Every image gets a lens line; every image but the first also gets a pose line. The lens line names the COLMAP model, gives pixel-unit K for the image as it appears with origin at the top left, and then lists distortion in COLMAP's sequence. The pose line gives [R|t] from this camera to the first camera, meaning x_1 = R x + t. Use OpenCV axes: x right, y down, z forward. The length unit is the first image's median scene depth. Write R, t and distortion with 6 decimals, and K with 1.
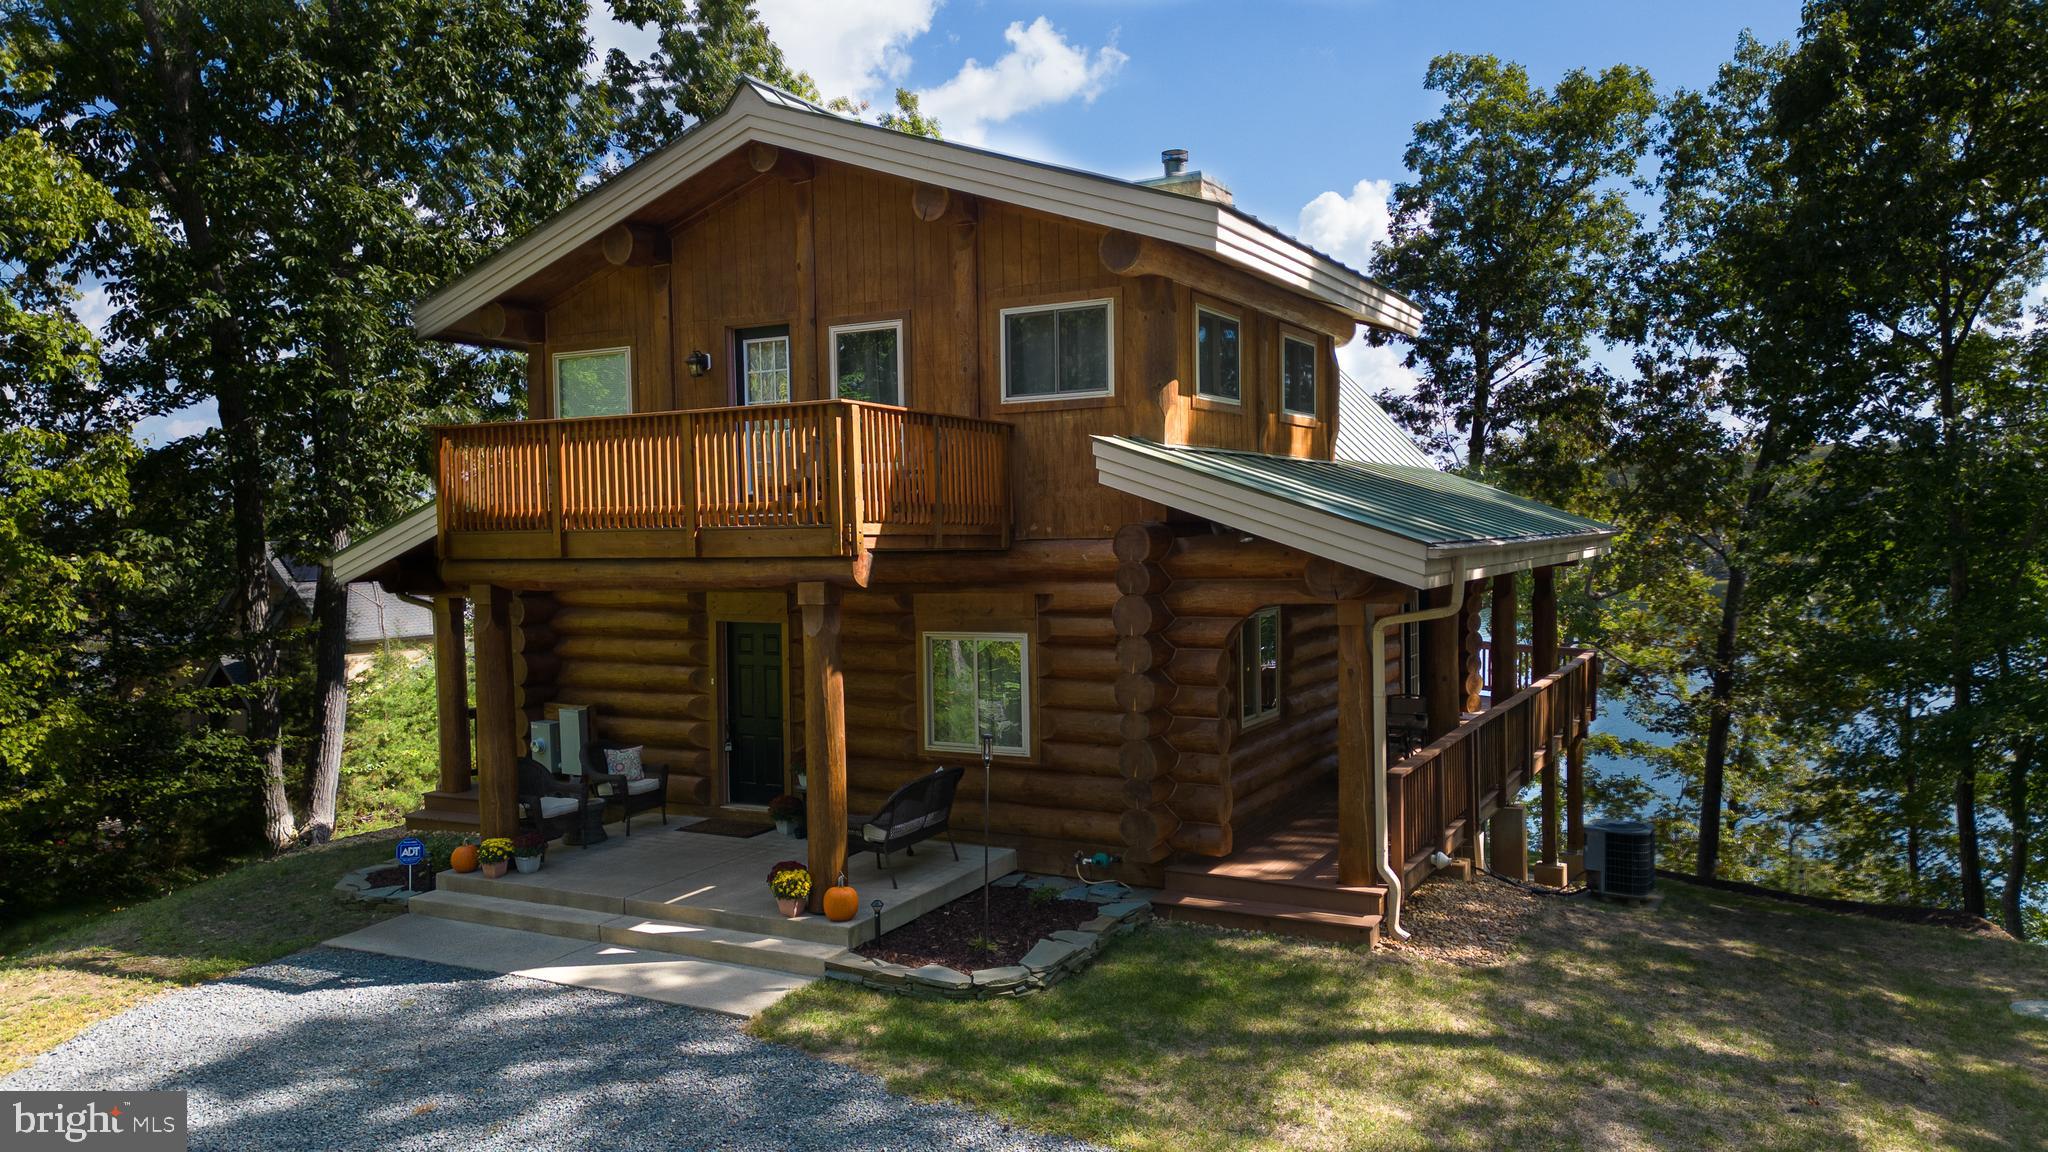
lens RADIAL K [[1482.2, 0, 1024.0], [0, 1482.2, 576.0], [0, 0, 1]] dist [0.031305, 0.027888]
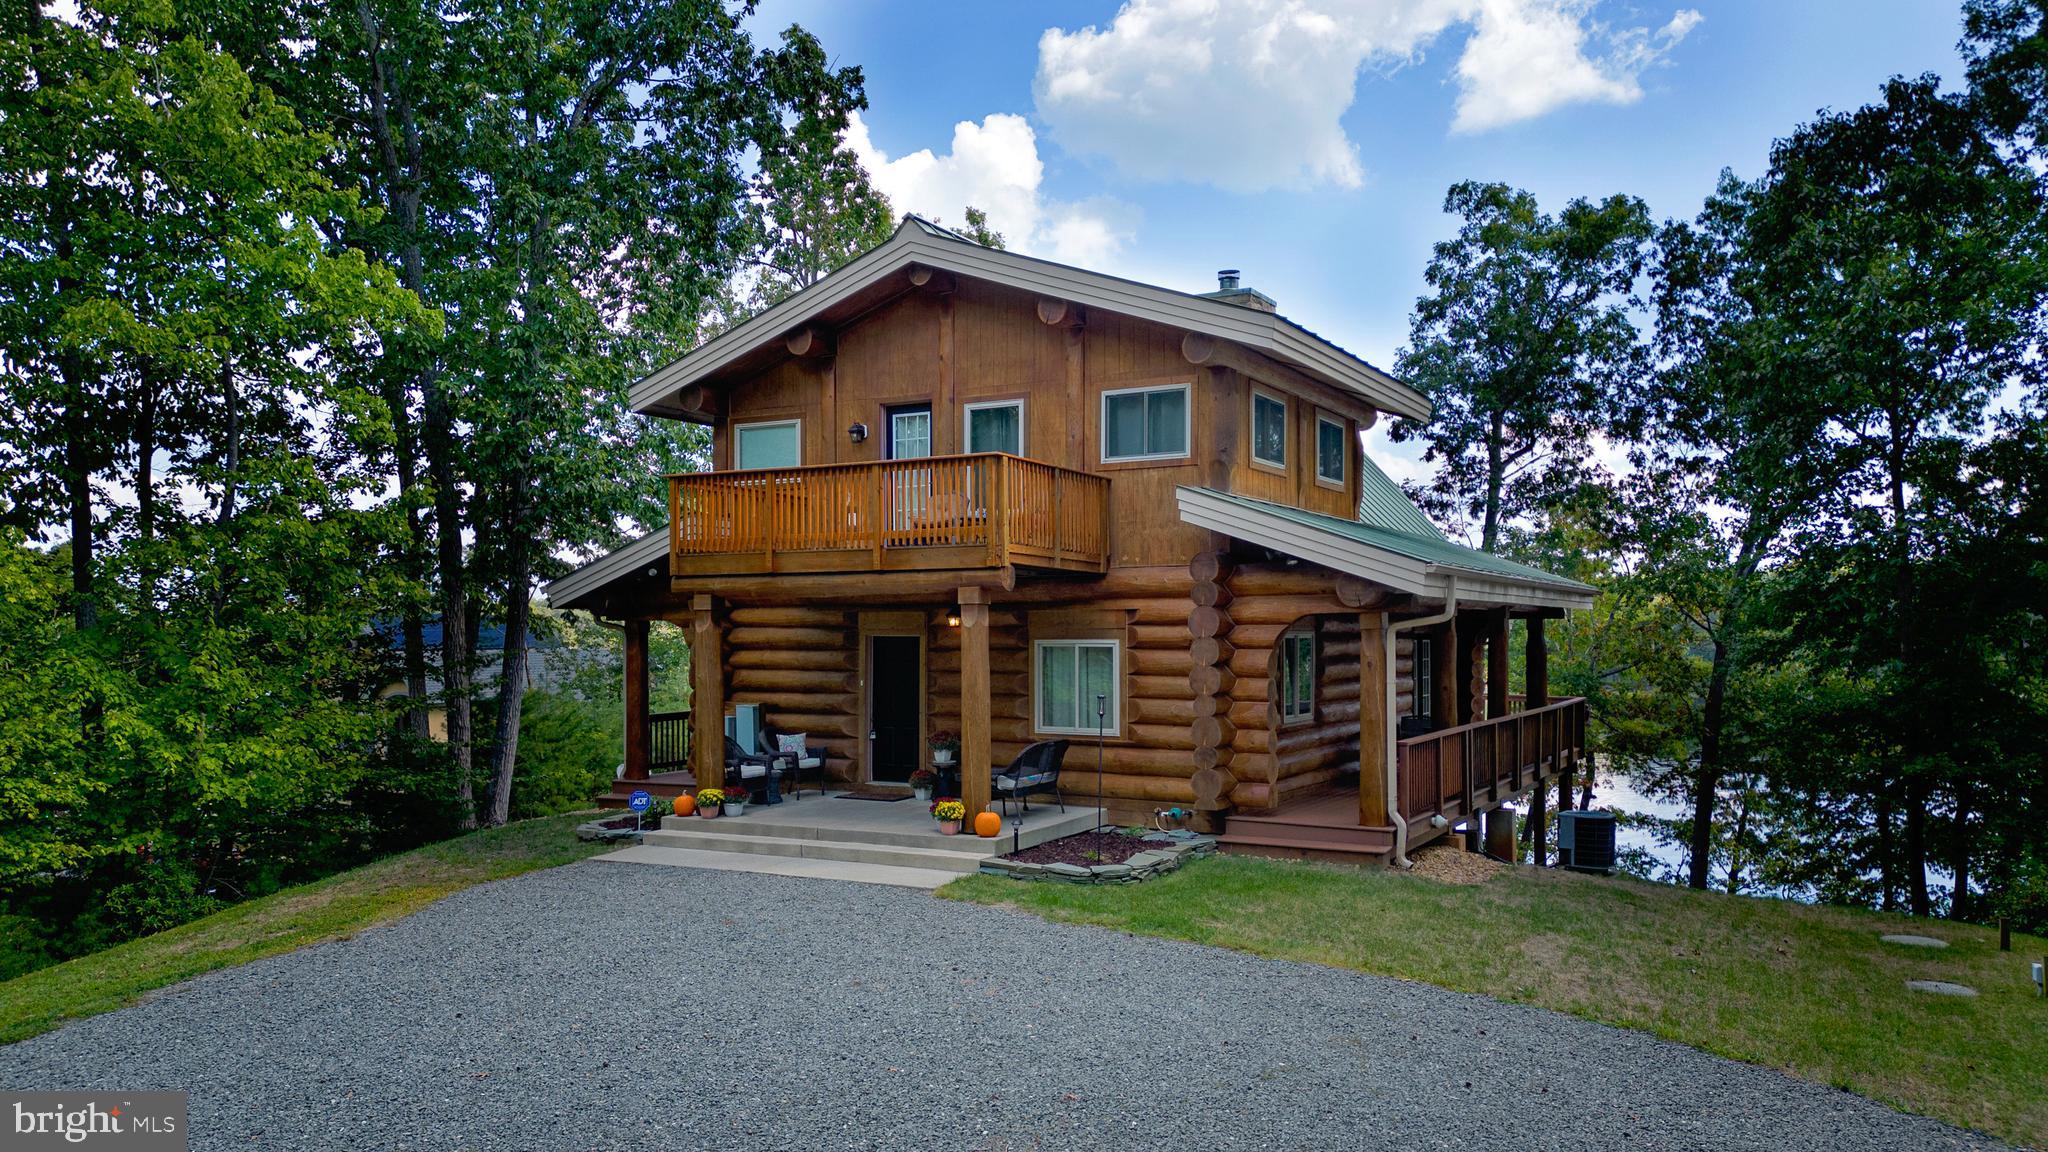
lens RADIAL K [[1499.7, 0, 1026.6], [0, 1499.7, 611.4], [0, 0, 1]] dist [0.004440, 0.074694]
pose [[0.999777, 0.016063, -0.013705, -0.025698], [-0.016677, 0.998805, -0.045935, 0.031622], [0.012950, 0.046153, 0.998850, -0.129568]]
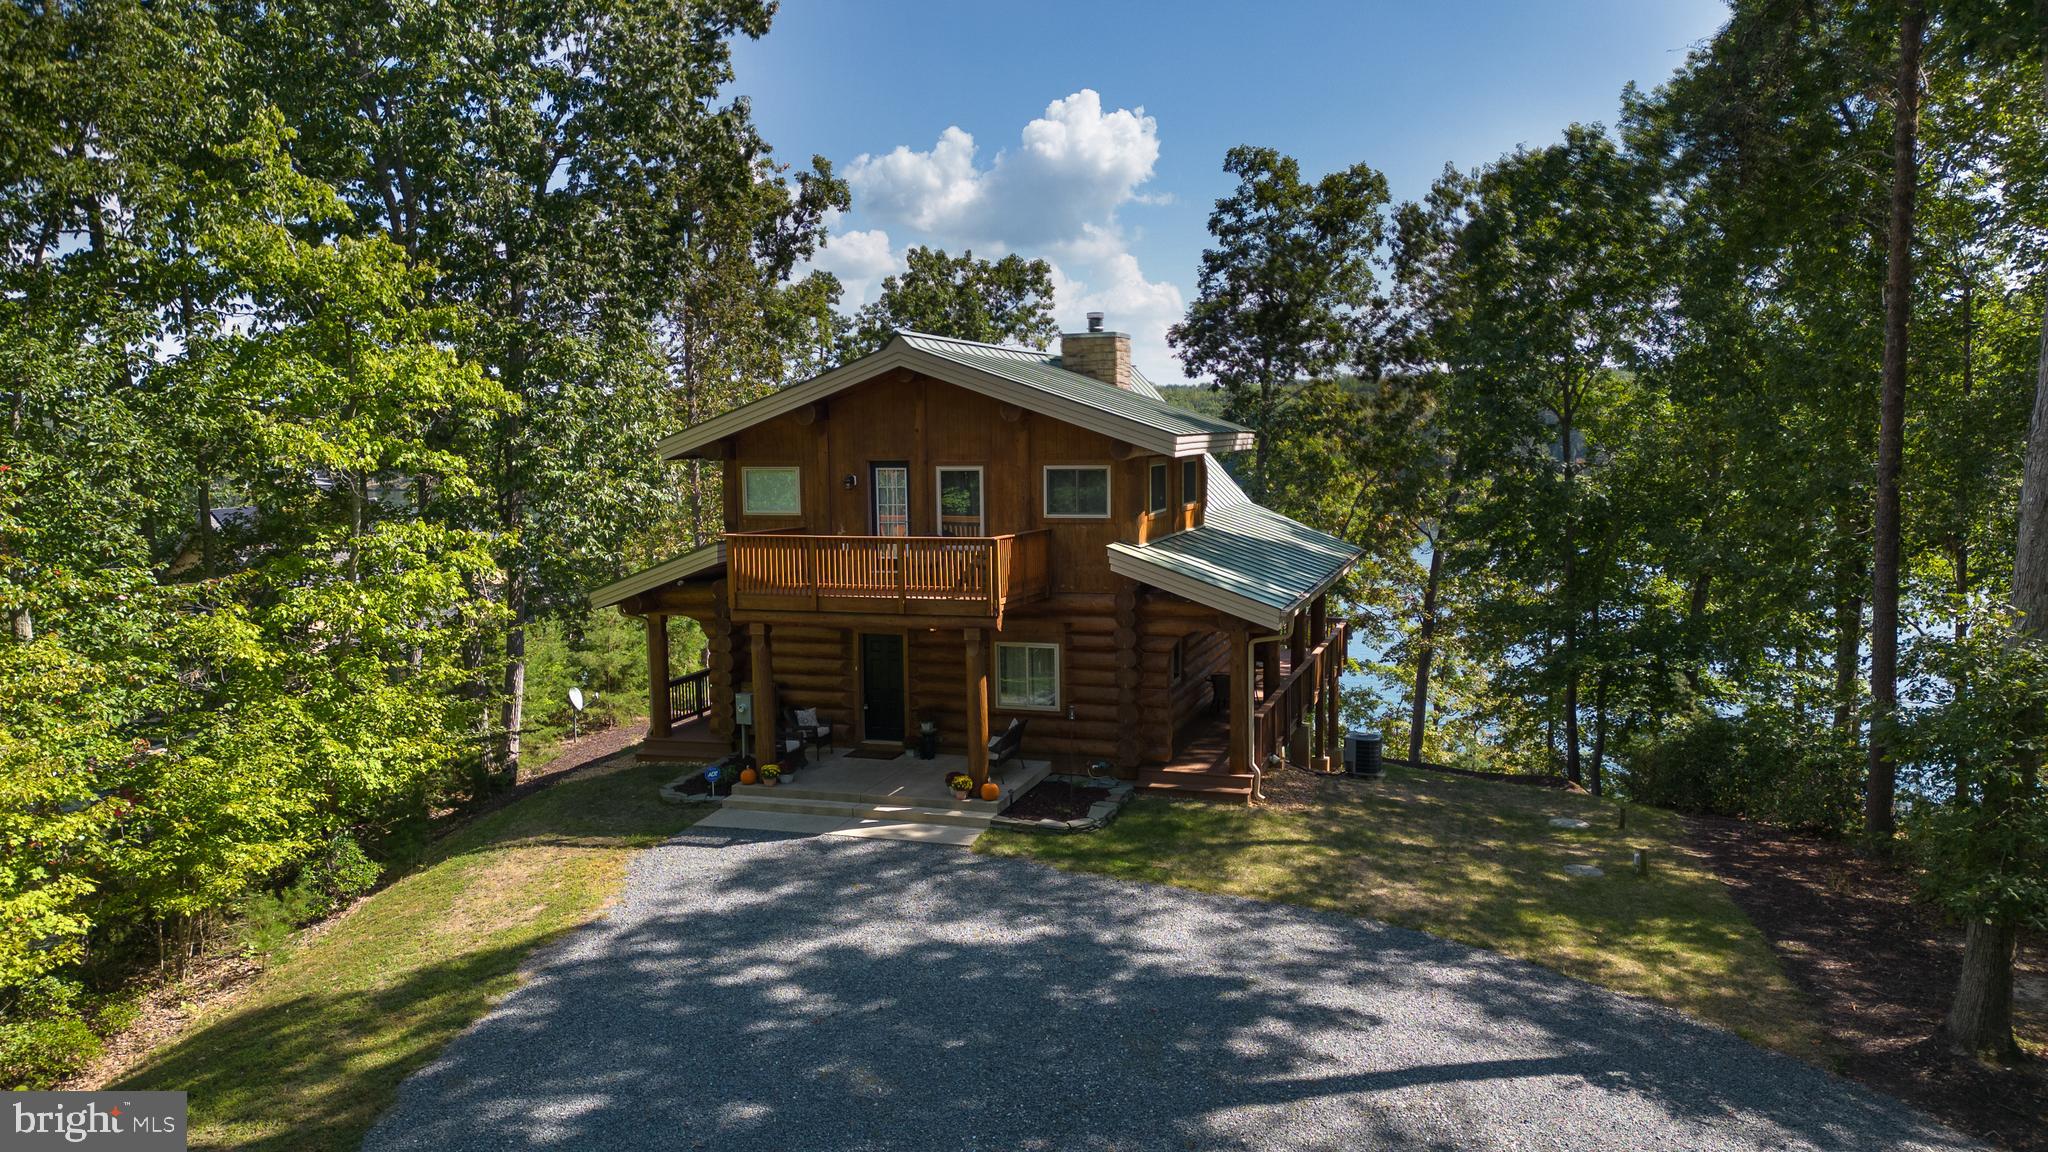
lens RADIAL K [[1428.6, 0, 1024.0], [0, 1428.6, 576.0], [0, 0, 1]] dist [0.074593, -0.066756]
pose [[0.988006, -0.013145, 0.153856, -0.129563], [0.003716, 0.998105, 0.061414, -0.064090], [-0.154371, -0.060106, 0.986183, -0.301304]]
